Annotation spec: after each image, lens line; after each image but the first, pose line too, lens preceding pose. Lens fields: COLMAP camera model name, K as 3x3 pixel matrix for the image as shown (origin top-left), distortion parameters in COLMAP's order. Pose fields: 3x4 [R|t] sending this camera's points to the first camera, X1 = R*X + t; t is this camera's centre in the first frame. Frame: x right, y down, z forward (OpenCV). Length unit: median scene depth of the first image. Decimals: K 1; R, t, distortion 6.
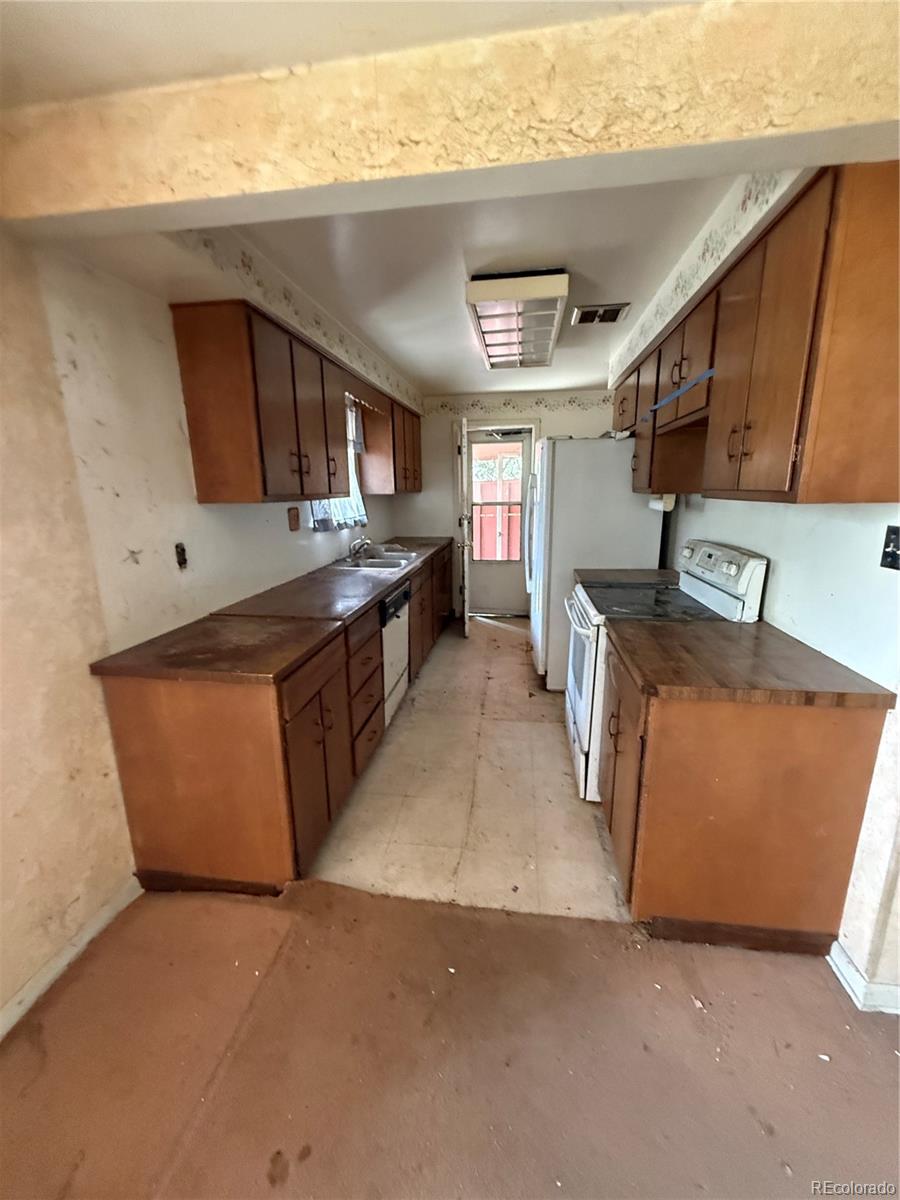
lens RADIAL K [[479.3, 0, 450.2], [0, 479.3, 603.8], [0, 0, 1]] dist [-0.001132, 0.000744]
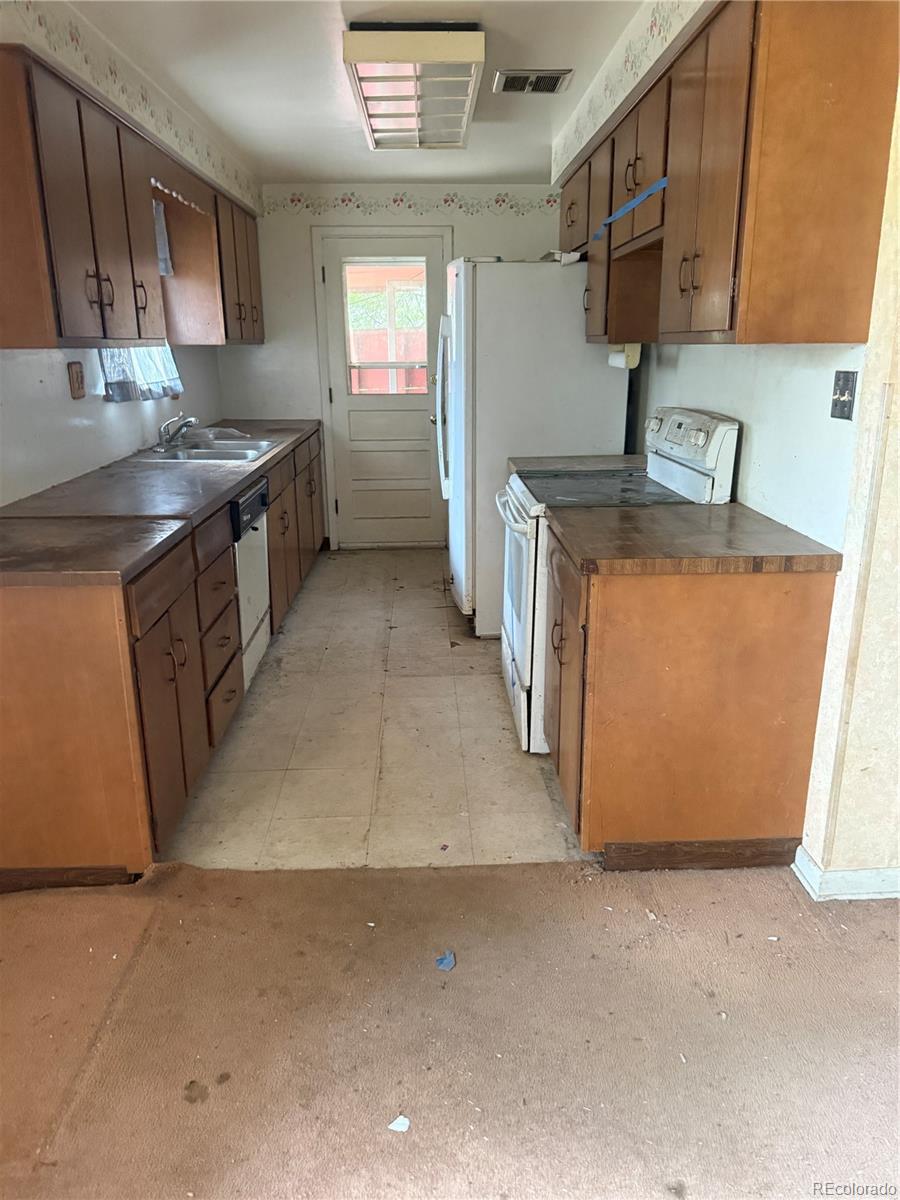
lens RADIAL K [[866.2, 0, 449.8], [0, 866.2, 609.0], [0, 0, 1]] dist [0.046481, -0.059093]
pose [[0.984845, -0.044297, 0.167683, -0.065890], [0.034847, 0.997656, 0.058890, 0.104959], [-0.169899, -0.052155, 0.984080, -0.336545]]
